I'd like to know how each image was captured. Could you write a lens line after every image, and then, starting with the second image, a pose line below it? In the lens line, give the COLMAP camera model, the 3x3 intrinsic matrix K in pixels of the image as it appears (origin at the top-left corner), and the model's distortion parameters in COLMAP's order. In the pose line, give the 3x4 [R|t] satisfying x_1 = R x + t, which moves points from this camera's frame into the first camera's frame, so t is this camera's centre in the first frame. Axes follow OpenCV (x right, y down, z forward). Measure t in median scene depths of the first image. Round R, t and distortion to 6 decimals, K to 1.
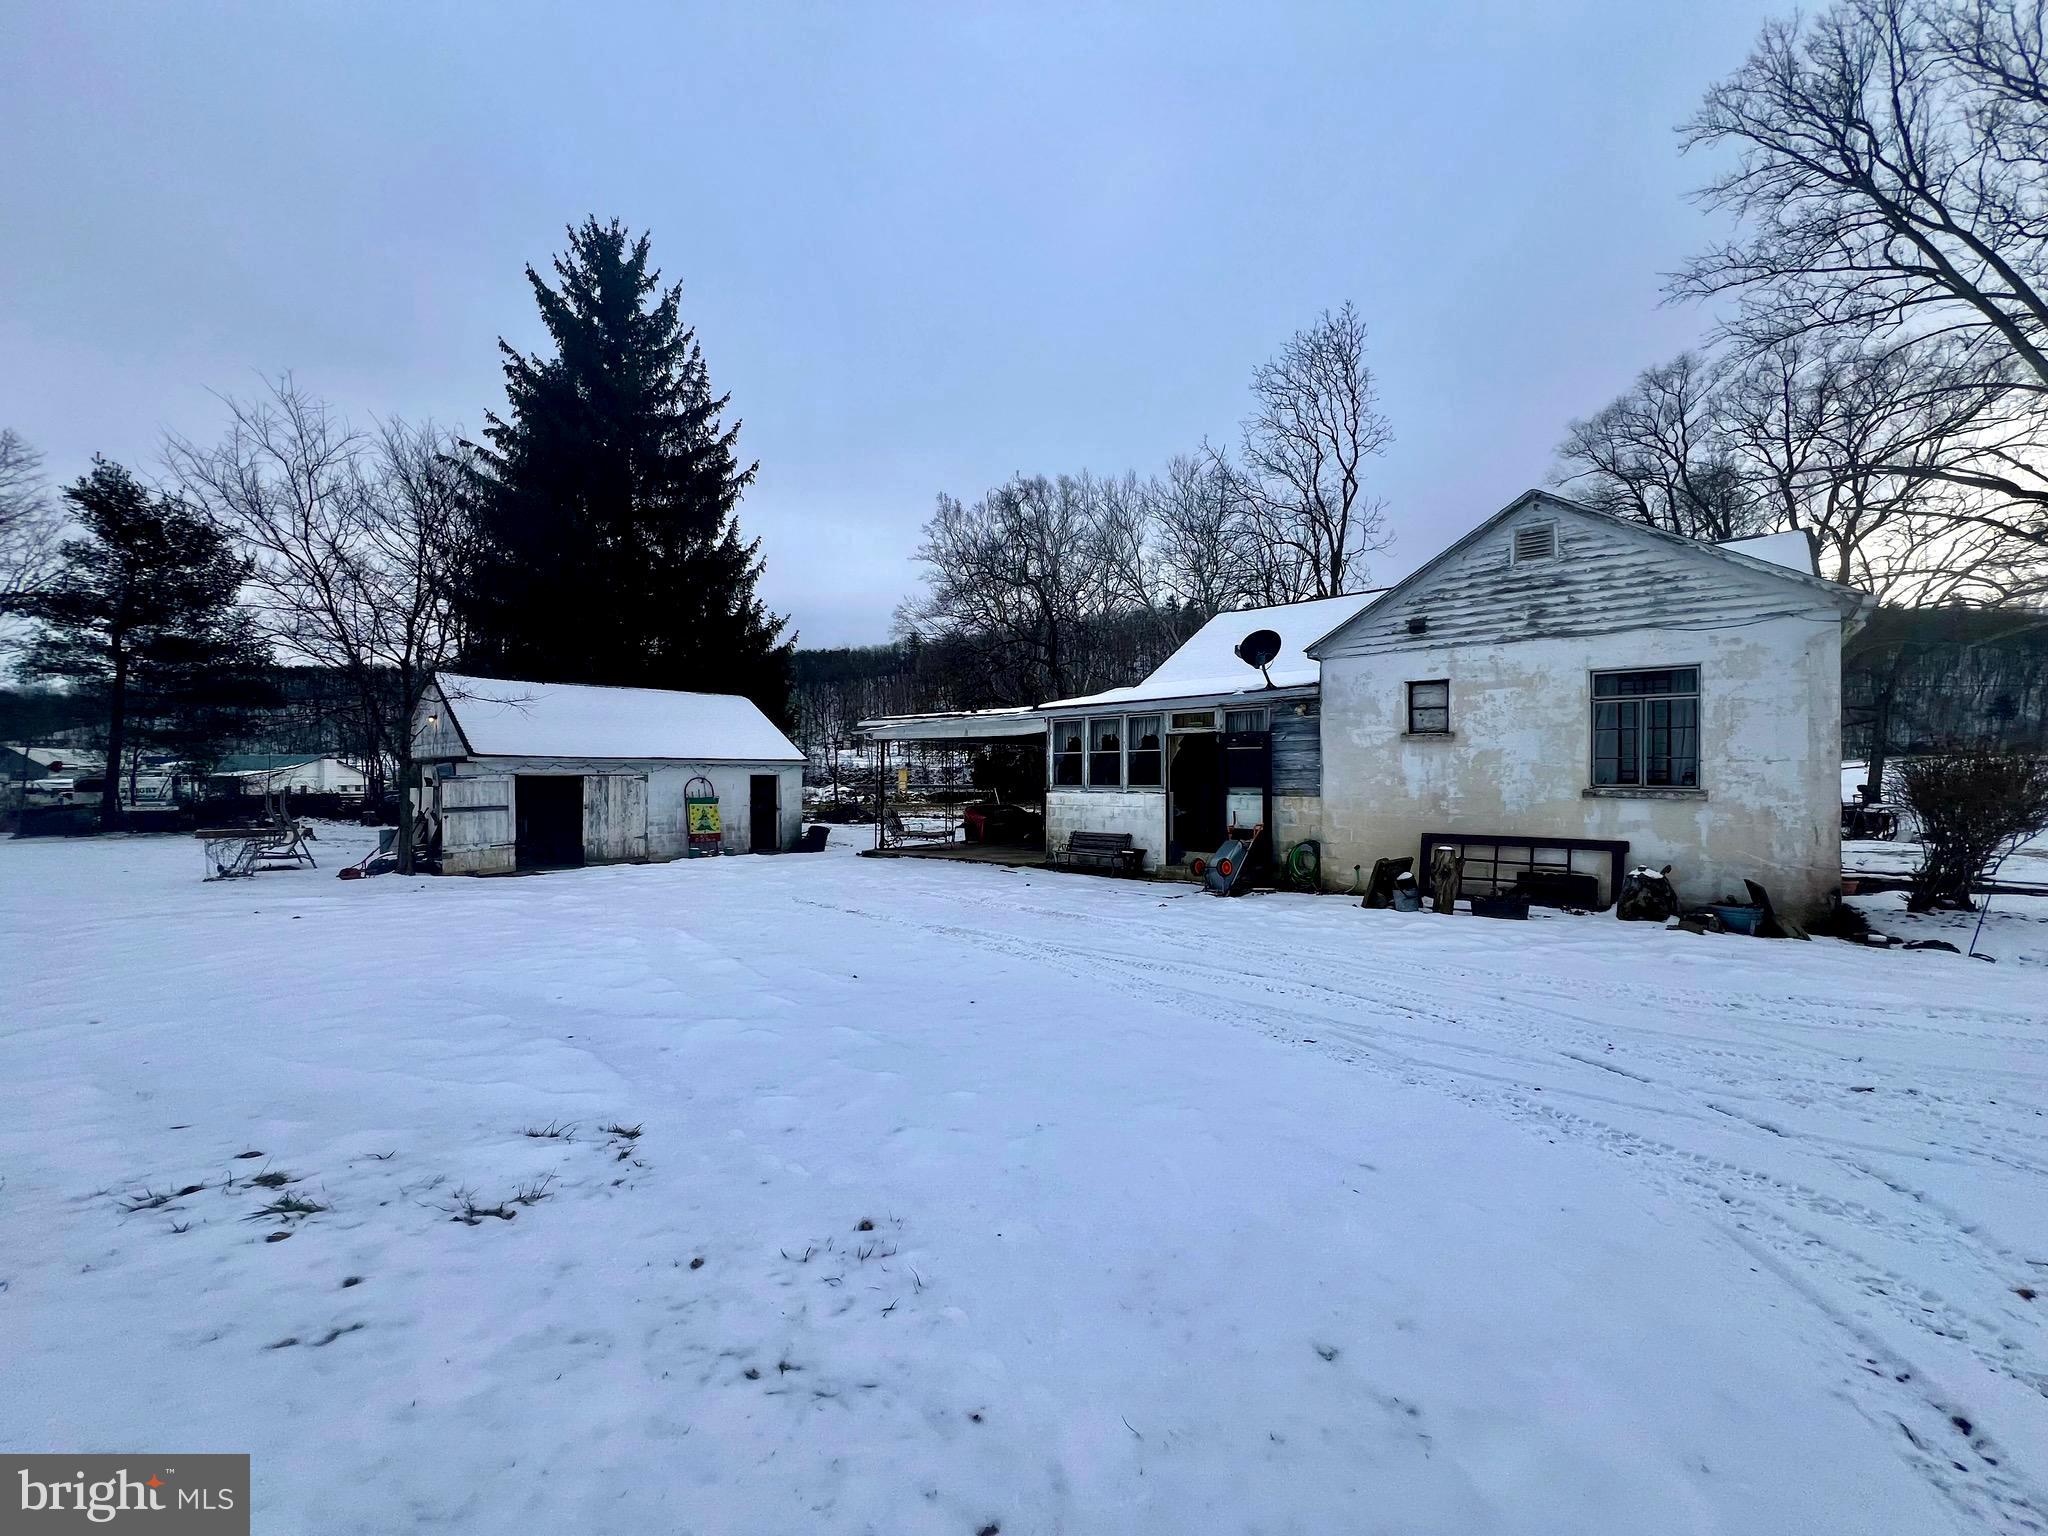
lens RADIAL K [[821.5, 0, 1005.7], [0, 821.5, 772.2], [0, 0, 1]] dist [-0.000981, 0.000055]
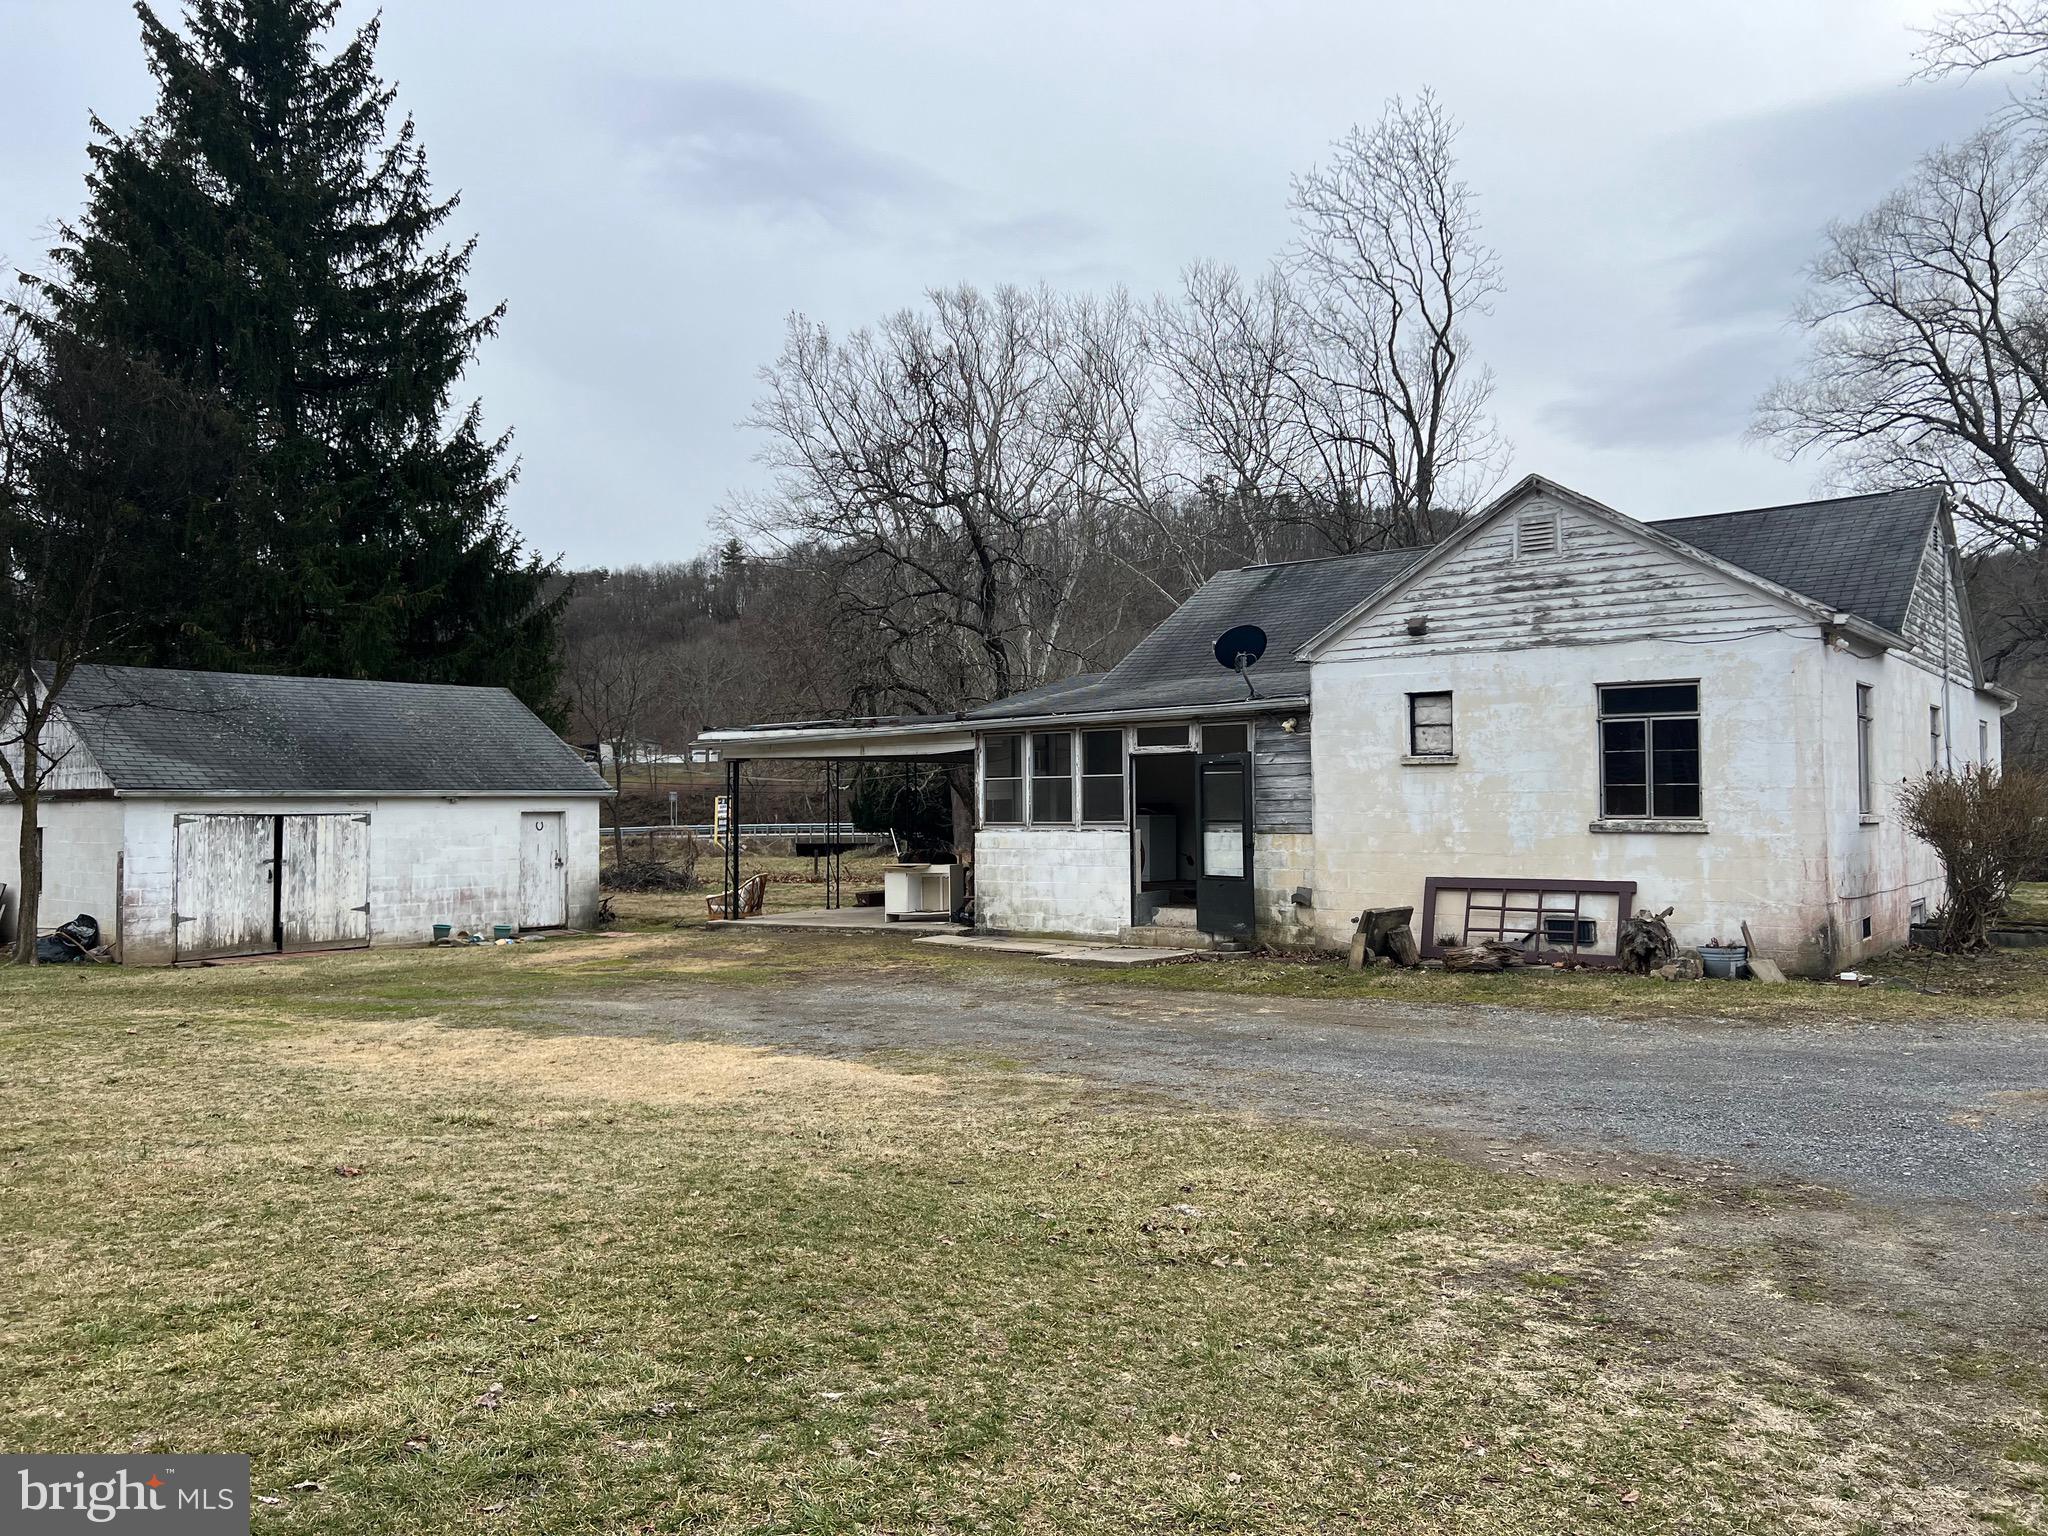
lens RADIAL K [[1539.1, 0, 1019.4], [0, 1539.1, 750.3], [0, 0, 1]] dist [0.040030, -0.016124]
pose [[0.997290, -0.006479, 0.073290, -0.005896], [0.008812, 0.999463, -0.031563, -0.002812], [-0.073046, 0.032123, 0.996811, -0.200002]]
